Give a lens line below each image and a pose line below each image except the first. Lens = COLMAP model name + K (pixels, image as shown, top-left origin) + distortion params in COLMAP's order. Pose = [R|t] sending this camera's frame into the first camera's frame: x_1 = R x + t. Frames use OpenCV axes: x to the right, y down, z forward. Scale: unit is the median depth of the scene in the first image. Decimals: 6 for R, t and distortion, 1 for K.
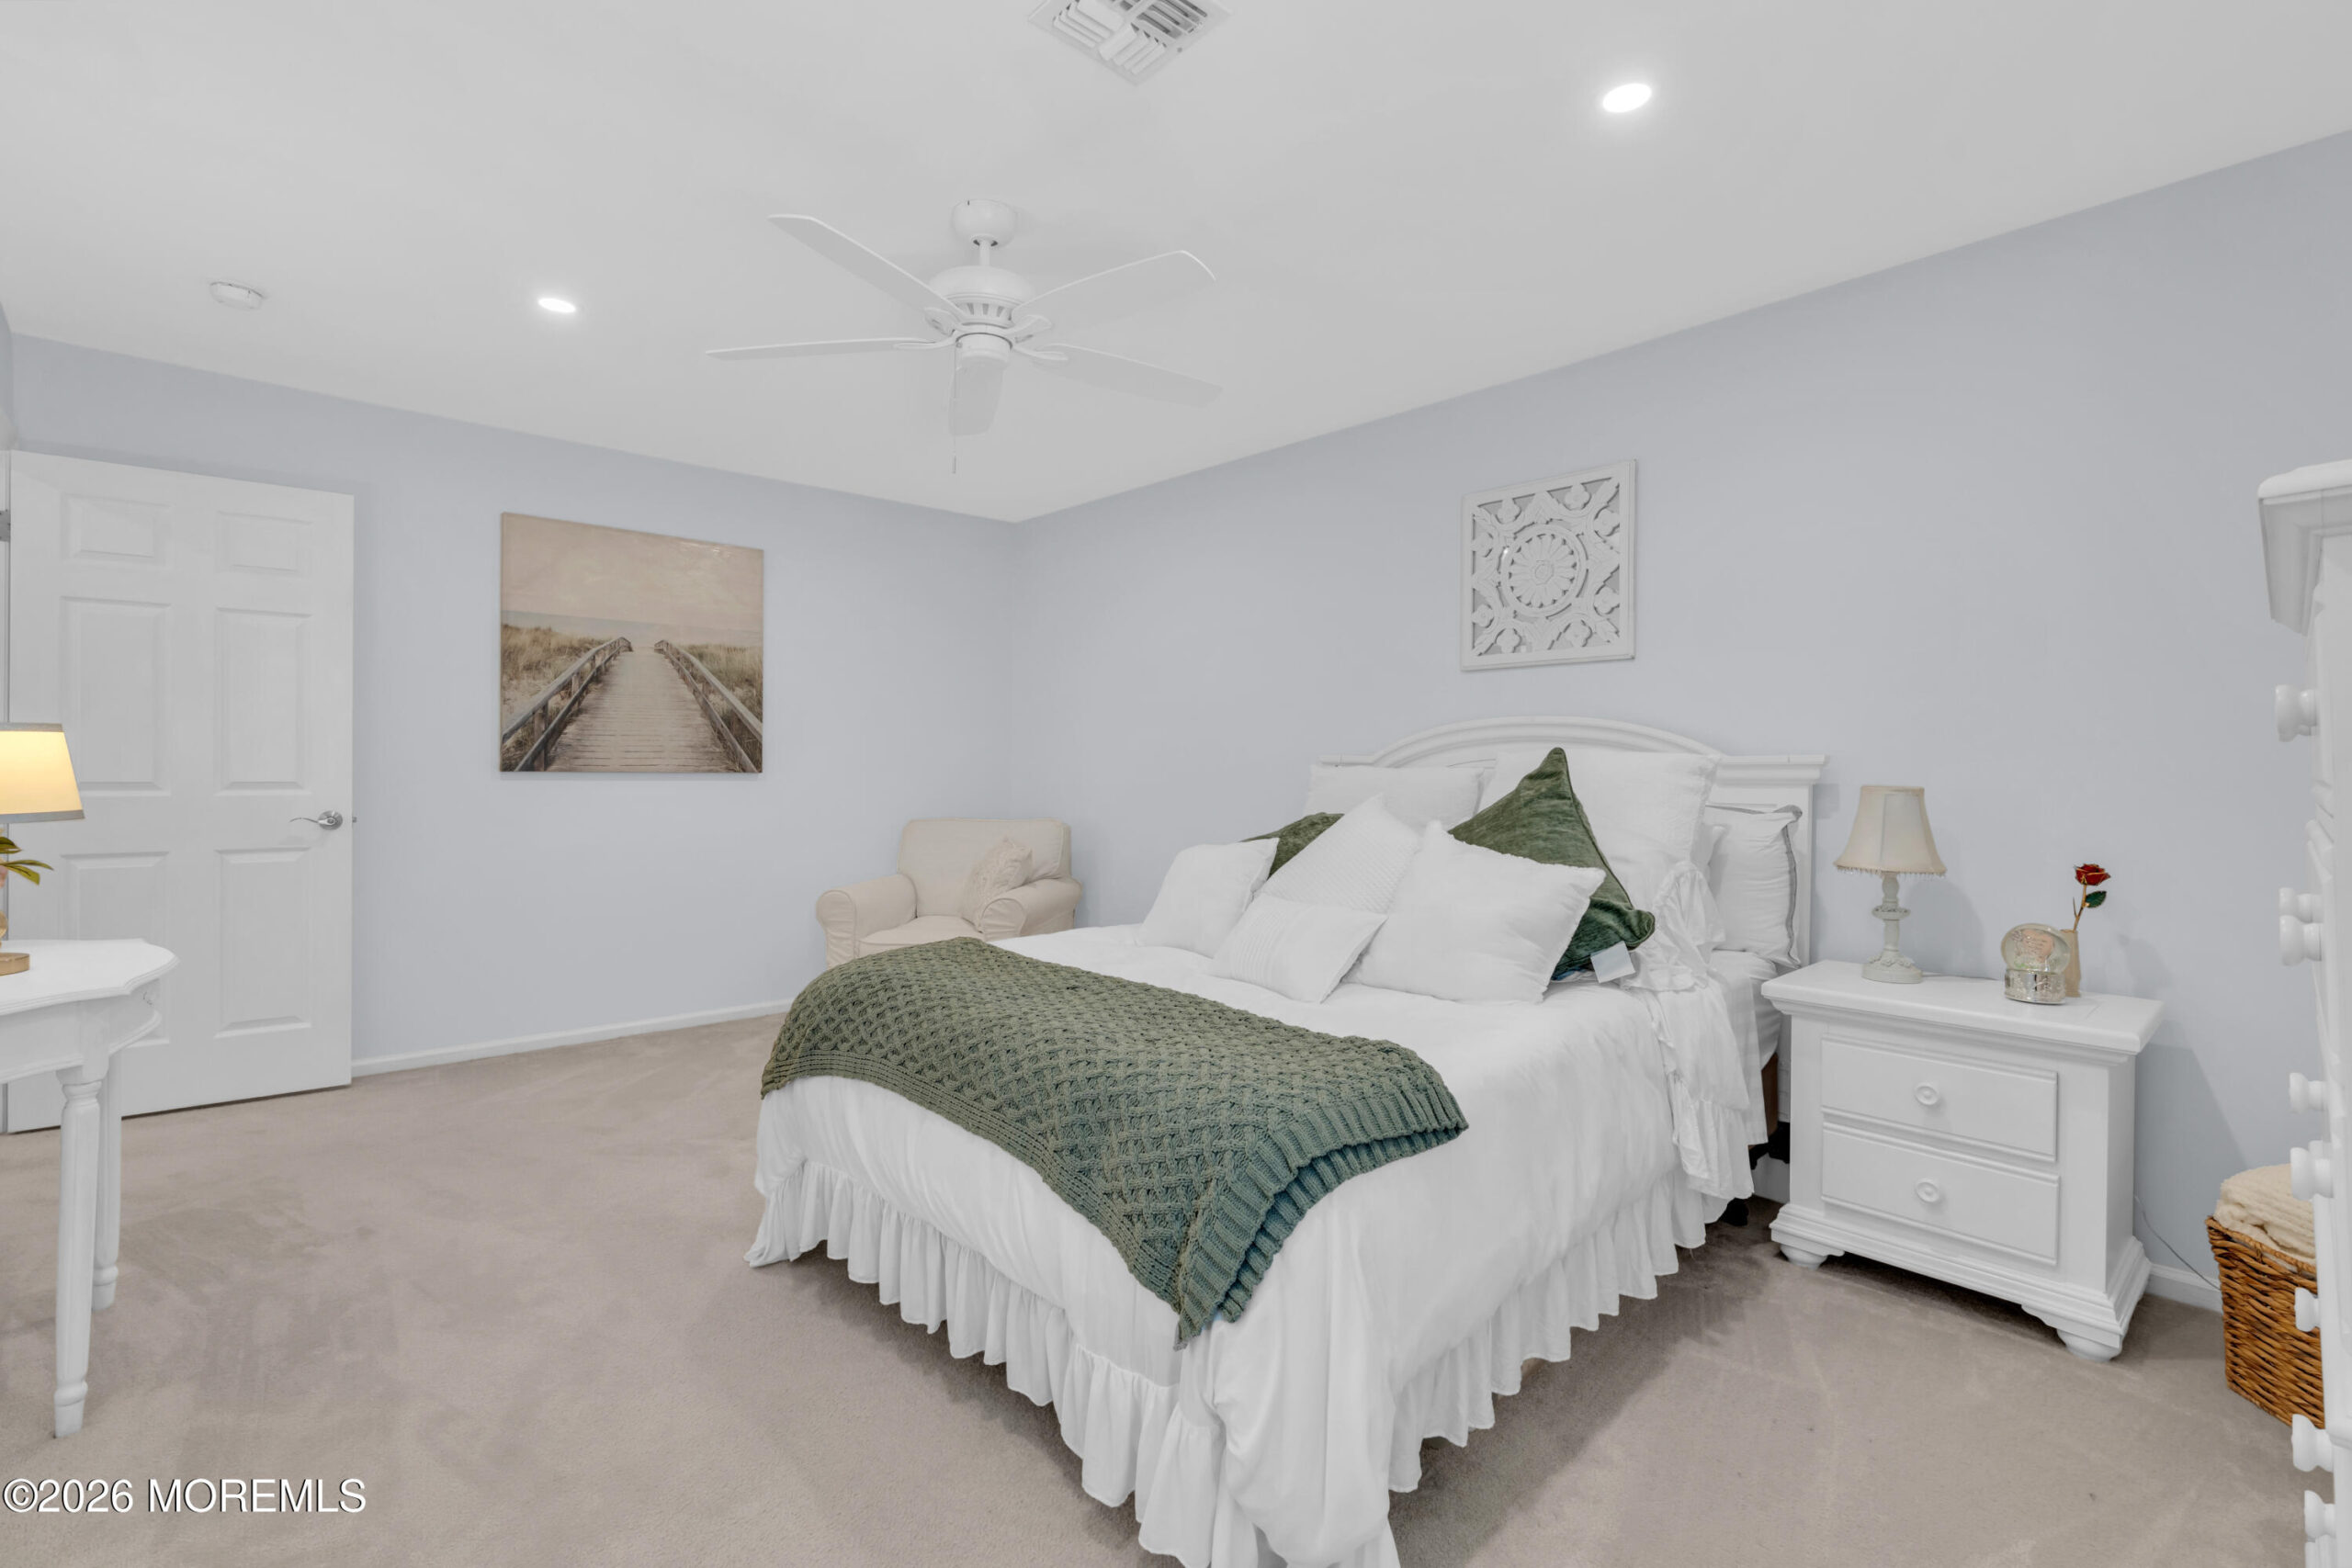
lens RADIAL K [[1056.4, 0, 1171.4], [0, 1056.4, 776.5], [0, 0, 1]] dist [-0.004310, 0.000314]
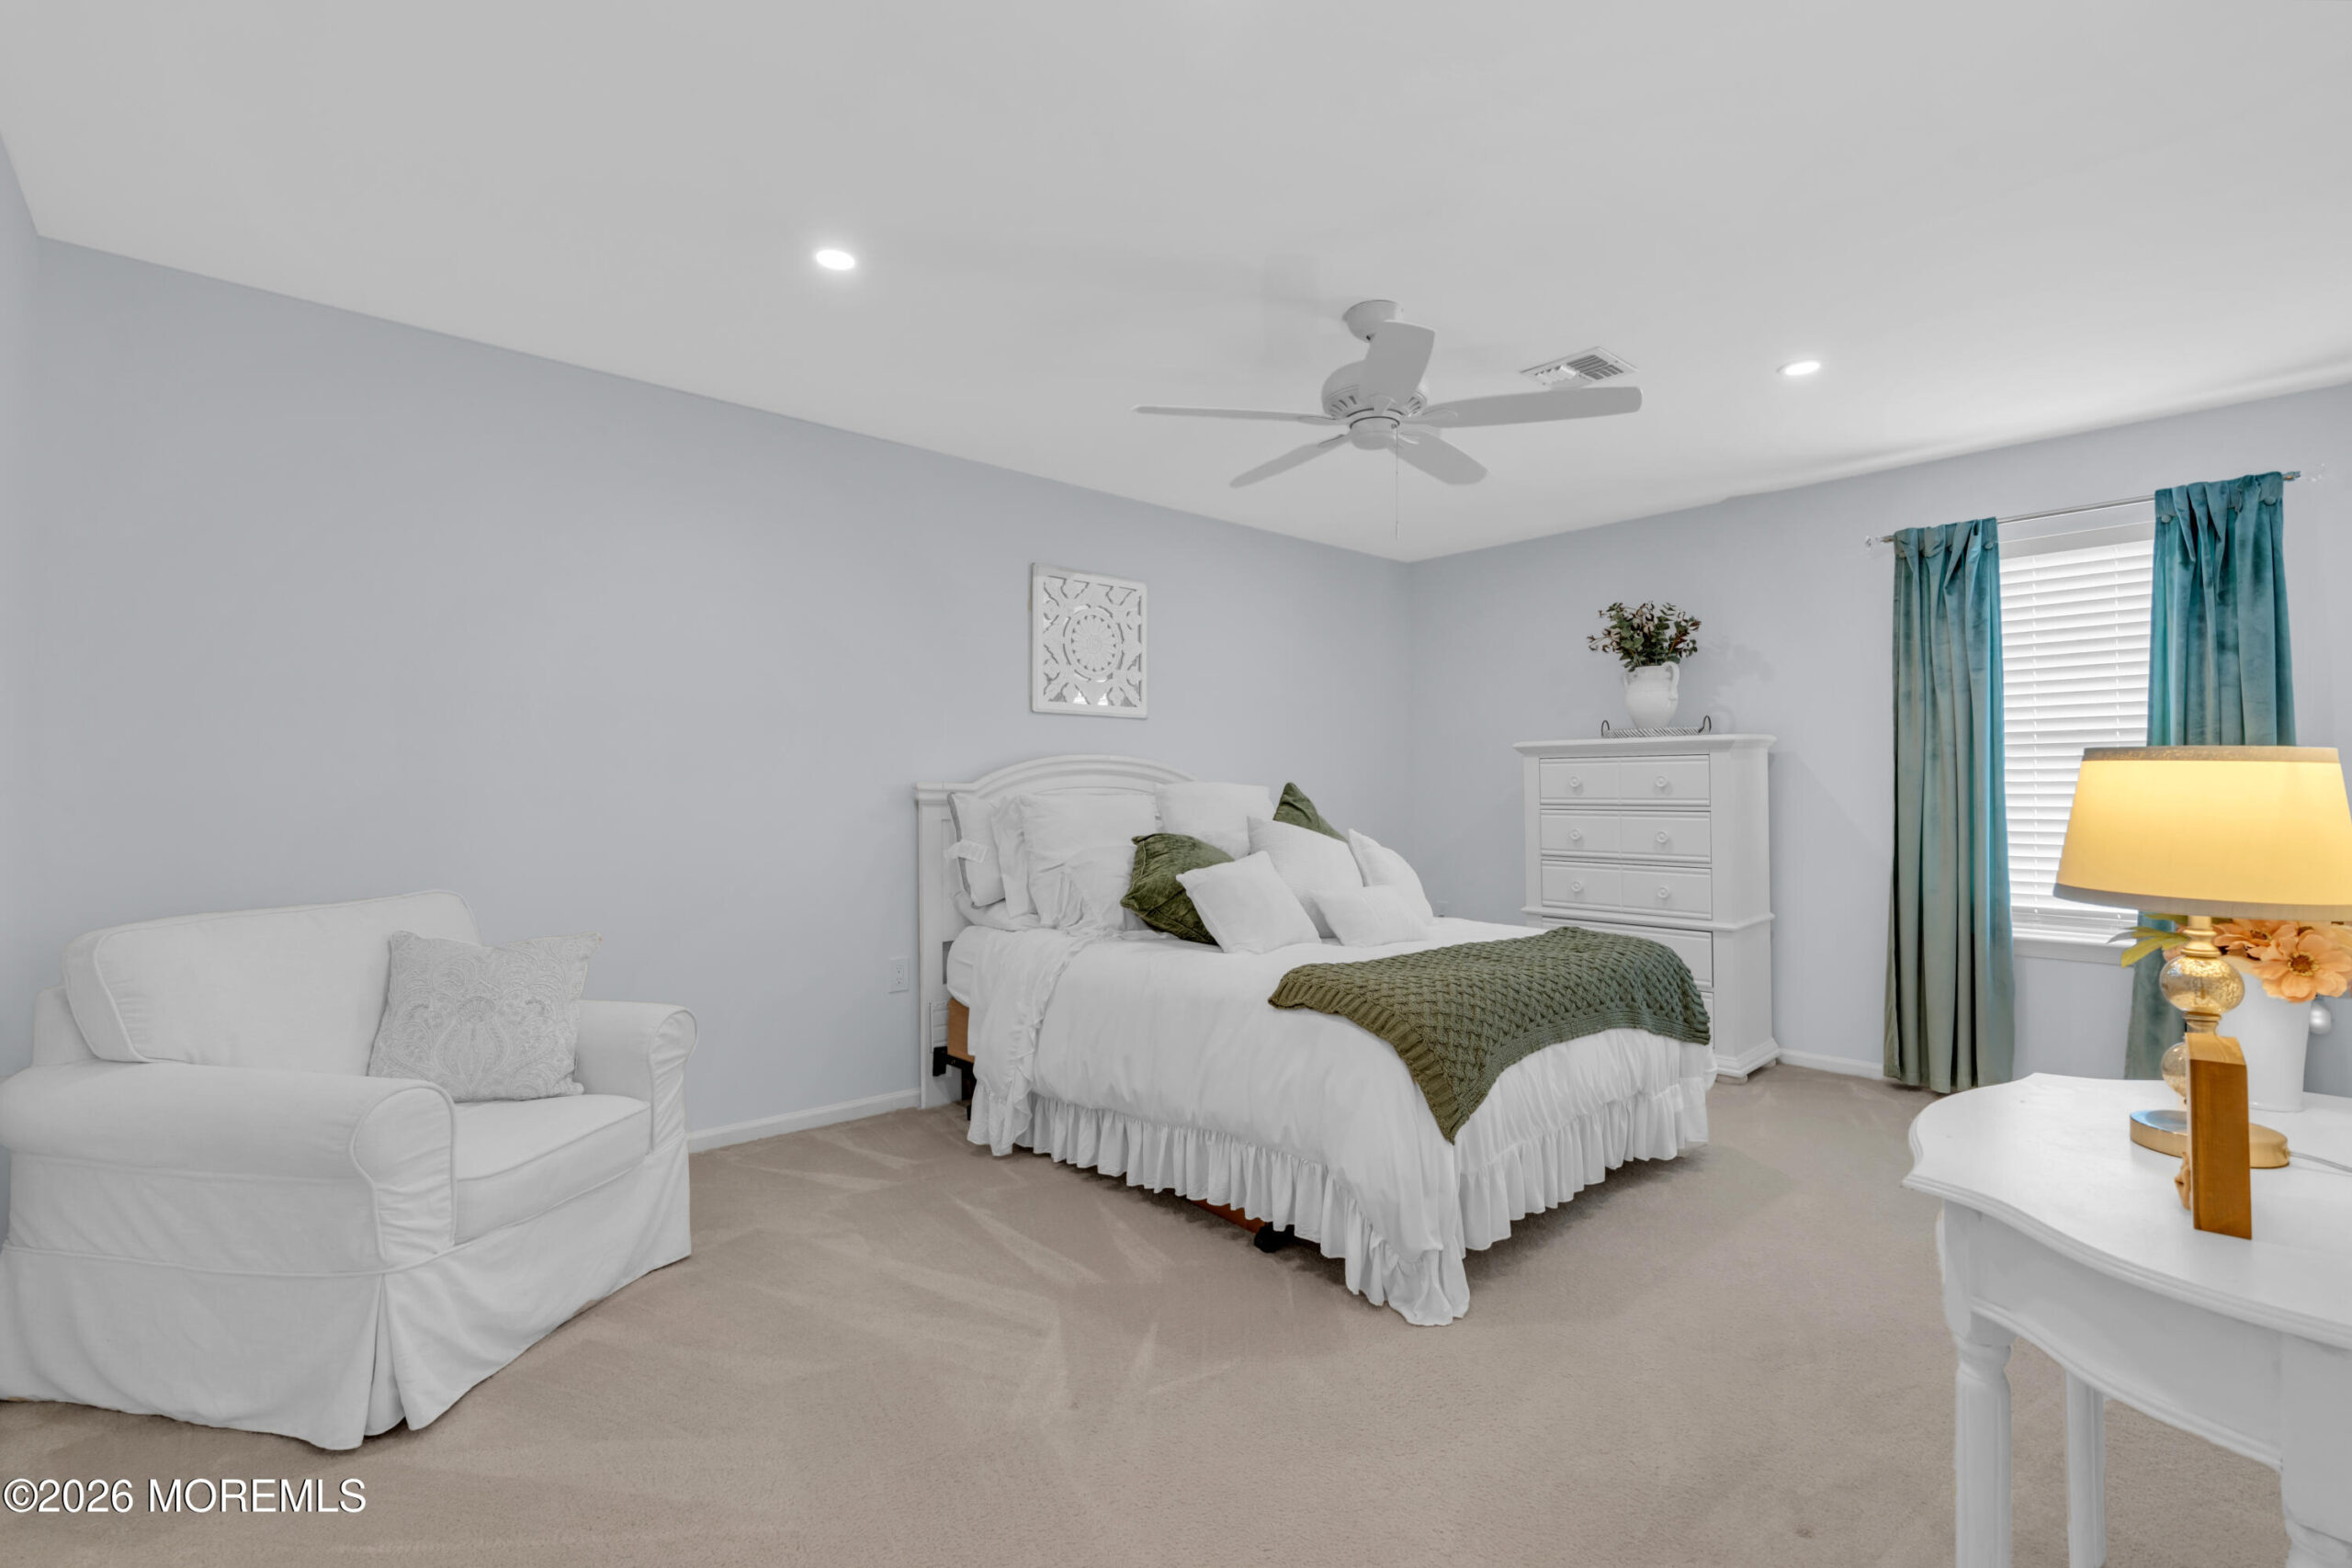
lens RADIAL K [[1056.4, 0, 1171.4], [0, 1056.4, 776.5], [0, 0, 1]] dist [-0.004310, 0.000314]
pose [[0.037772, 0.017337, 0.999136, -0.979006], [0.014535, 0.999734, -0.017897, -0.004429], [-0.999181, 0.015198, 0.037510, 0.875729]]
